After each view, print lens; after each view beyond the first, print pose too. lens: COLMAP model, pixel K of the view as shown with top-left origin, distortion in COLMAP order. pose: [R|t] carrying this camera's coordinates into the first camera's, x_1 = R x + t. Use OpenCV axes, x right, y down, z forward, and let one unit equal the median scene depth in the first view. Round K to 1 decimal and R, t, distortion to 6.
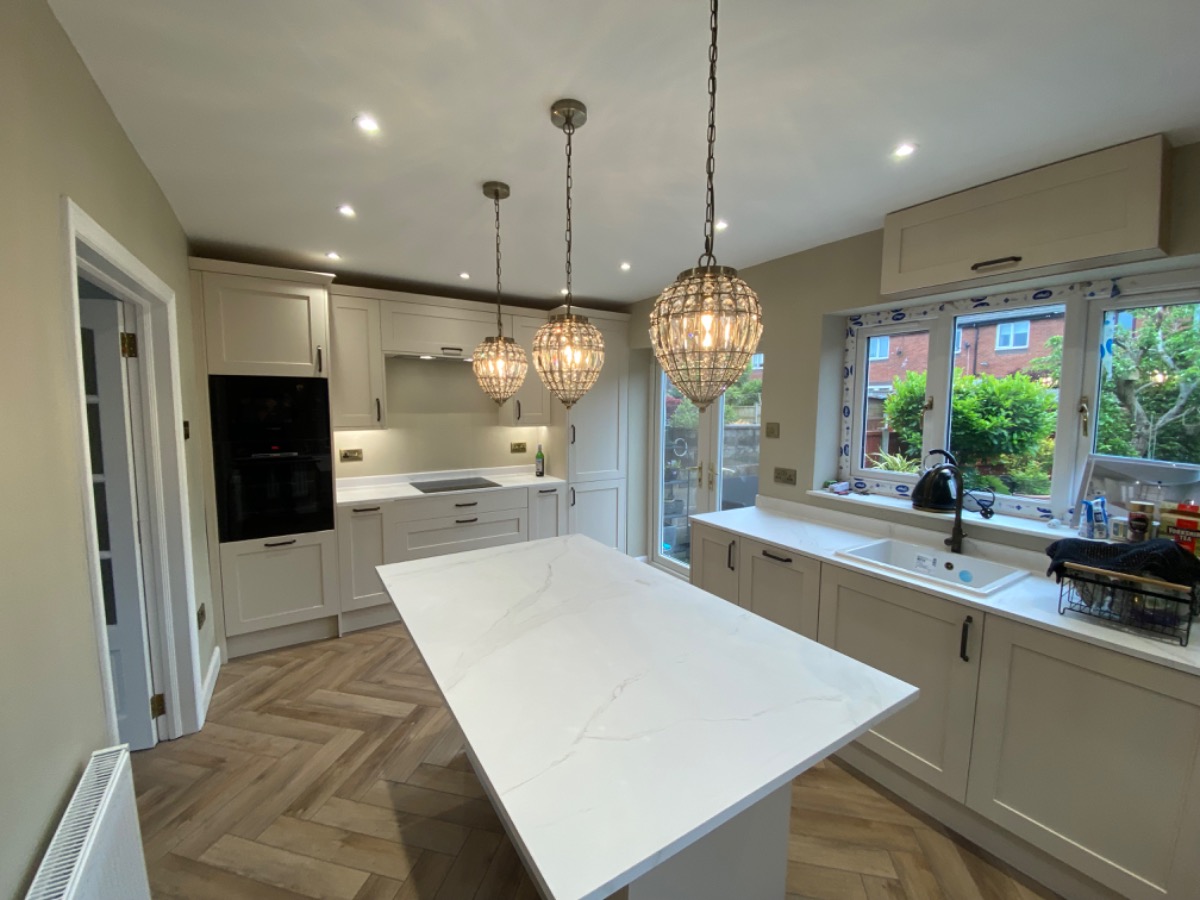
lens RADIAL K [[482.9, 0, 598.1], [0, 482.9, 449.1], [0, 0, 1]] dist [0.023879, -0.020690]
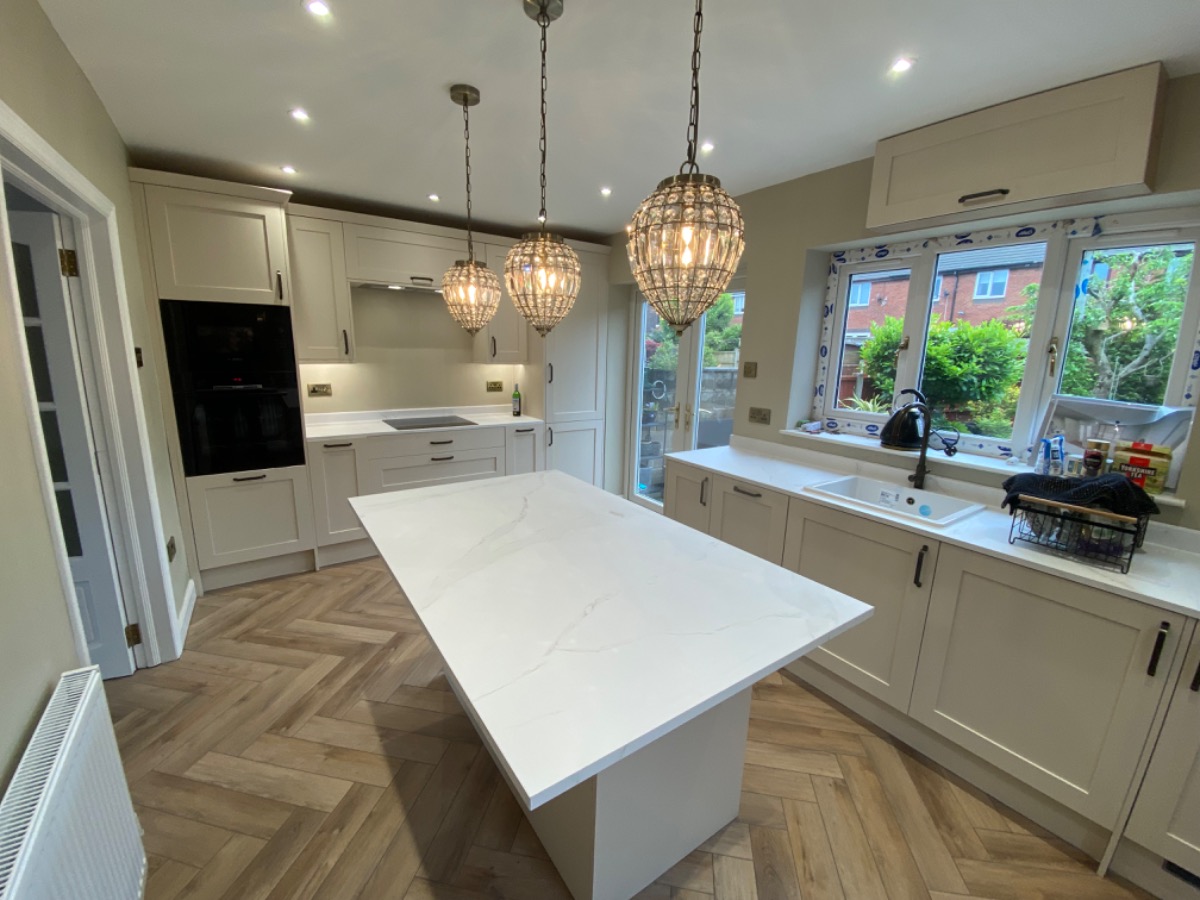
lens RADIAL K [[481.9, 0, 597.3], [0, 481.9, 448.4], [0, 0, 1]] dist [0.023715, -0.020317]
pose [[0.999036, 0.009325, 0.042897, 0.005391], [-0.014043, 0.993718, 0.111025, 0.020561], [-0.041592, -0.111520, 0.992891, 0.007548]]
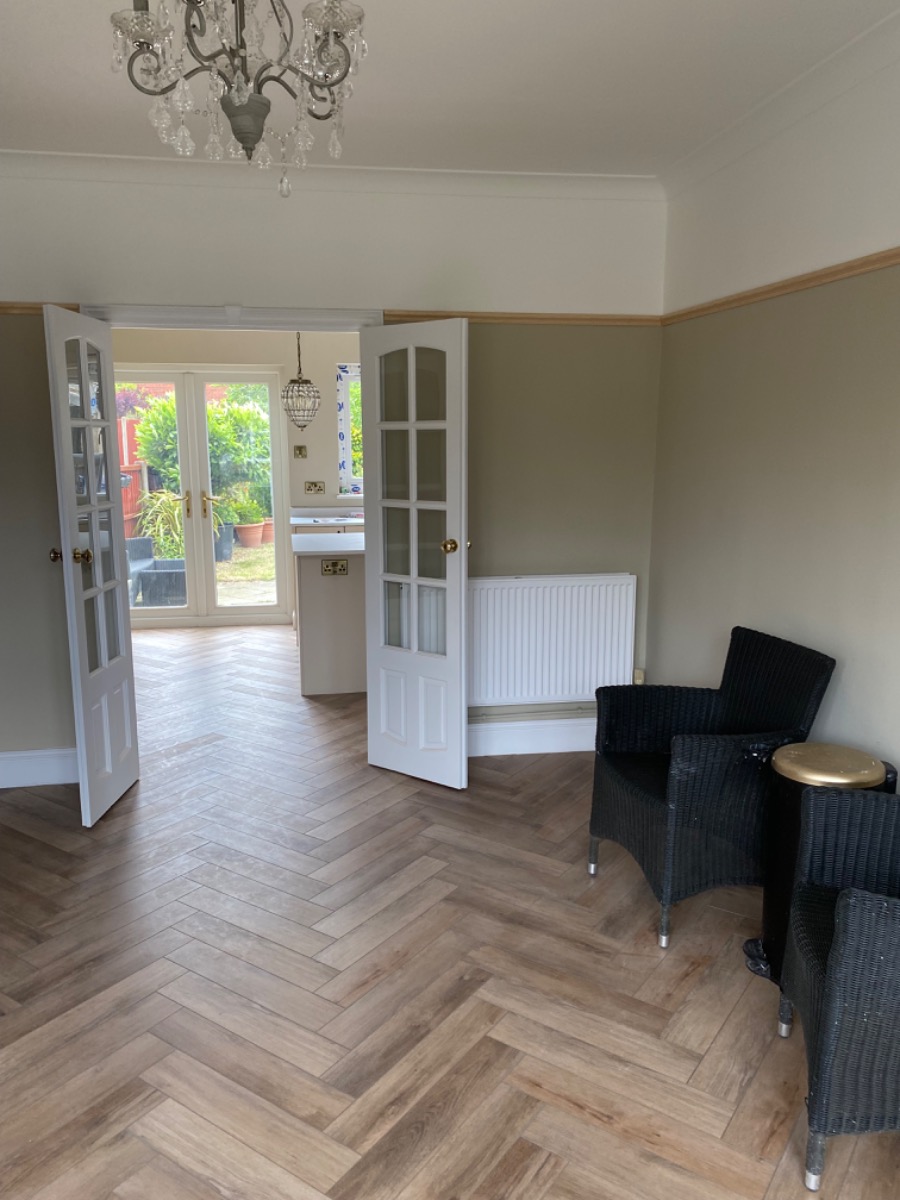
lens RADIAL K [[894.4, 0, 450.0], [0, 894.4, 600.0], [0, 0, 1]] dist [0.003645, 0.000397]
pose [[0.369370, -0.163358, 0.914811, -2.116223], [0.088947, 0.986123, 0.140179, 0.061795], [-0.925016, 0.029592, 0.378775, -0.262625]]
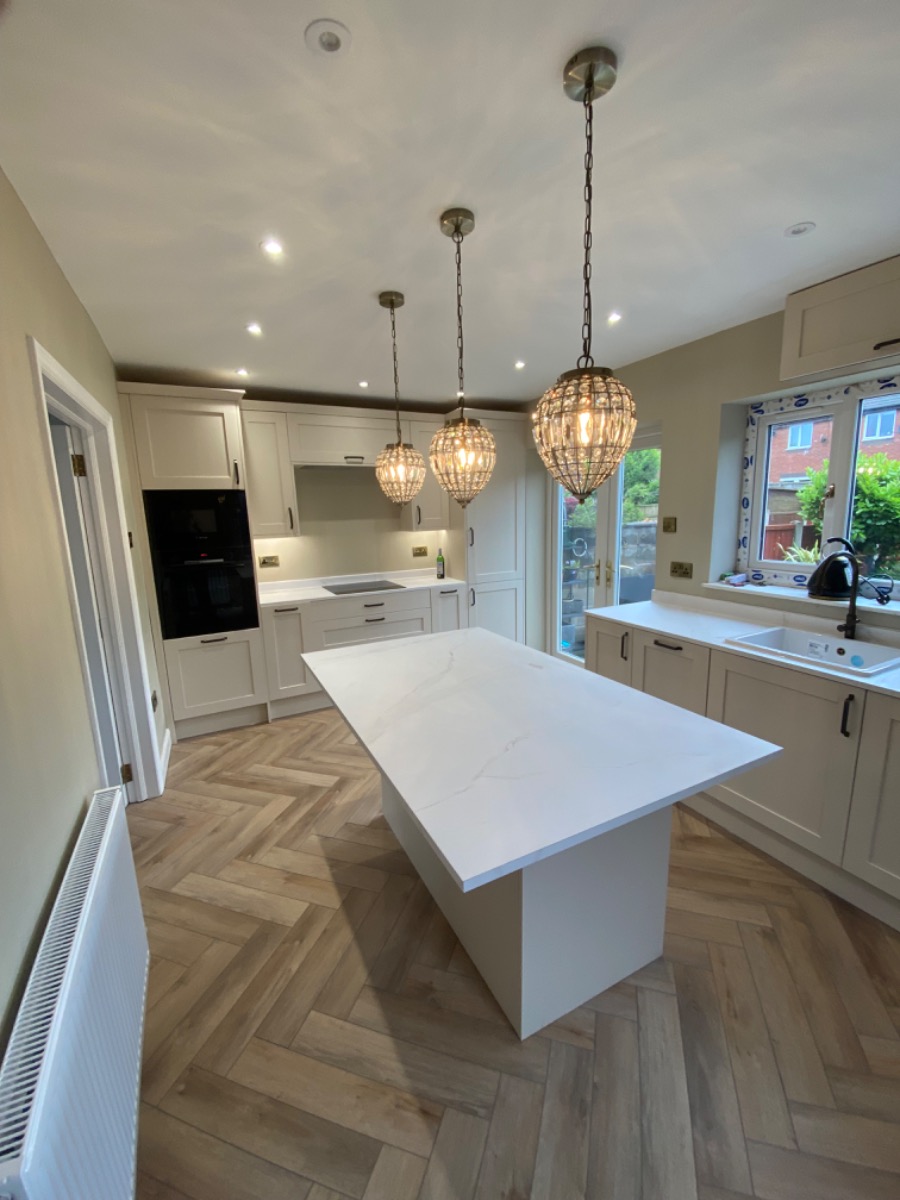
lens RADIAL K [[482.9, 0, 454.5], [0, 482.9, 596.4], [0, 0, 1]] dist [0.023879, -0.020690]
pose [[0.995369, -0.017978, -0.094435, 0.011681], [0.025947, 0.996140, 0.083852, 0.017128], [0.092563, -0.085913, 0.991993, -0.071475]]
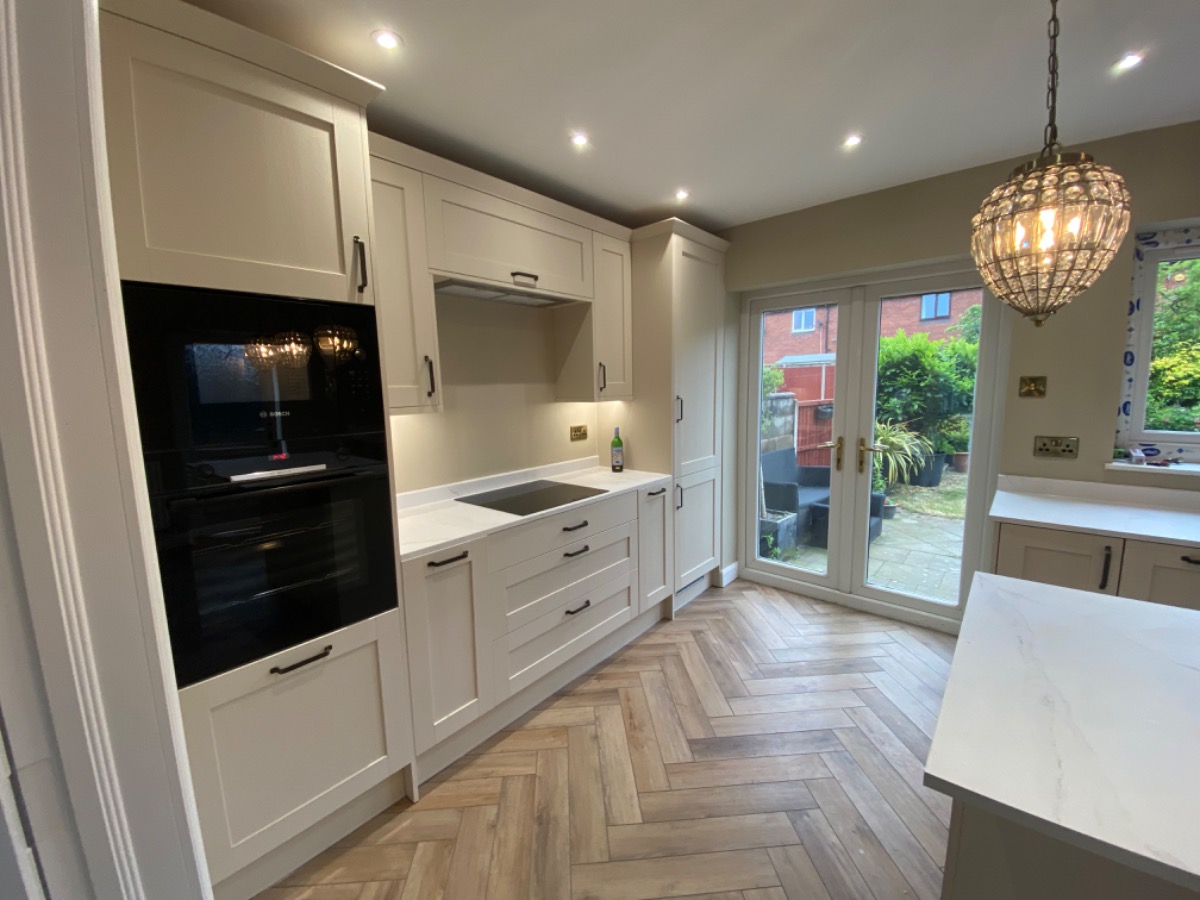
lens RADIAL K [[481.9, 0, 597.3], [0, 481.9, 448.4], [0, 0, 1]] dist [0.023715, -0.020317]
pose [[0.957468, -0.064295, 0.281284, -0.638003], [0.054502, 0.997608, 0.042509, -0.016298], [-0.283345, -0.025371, 0.958682, 0.609022]]
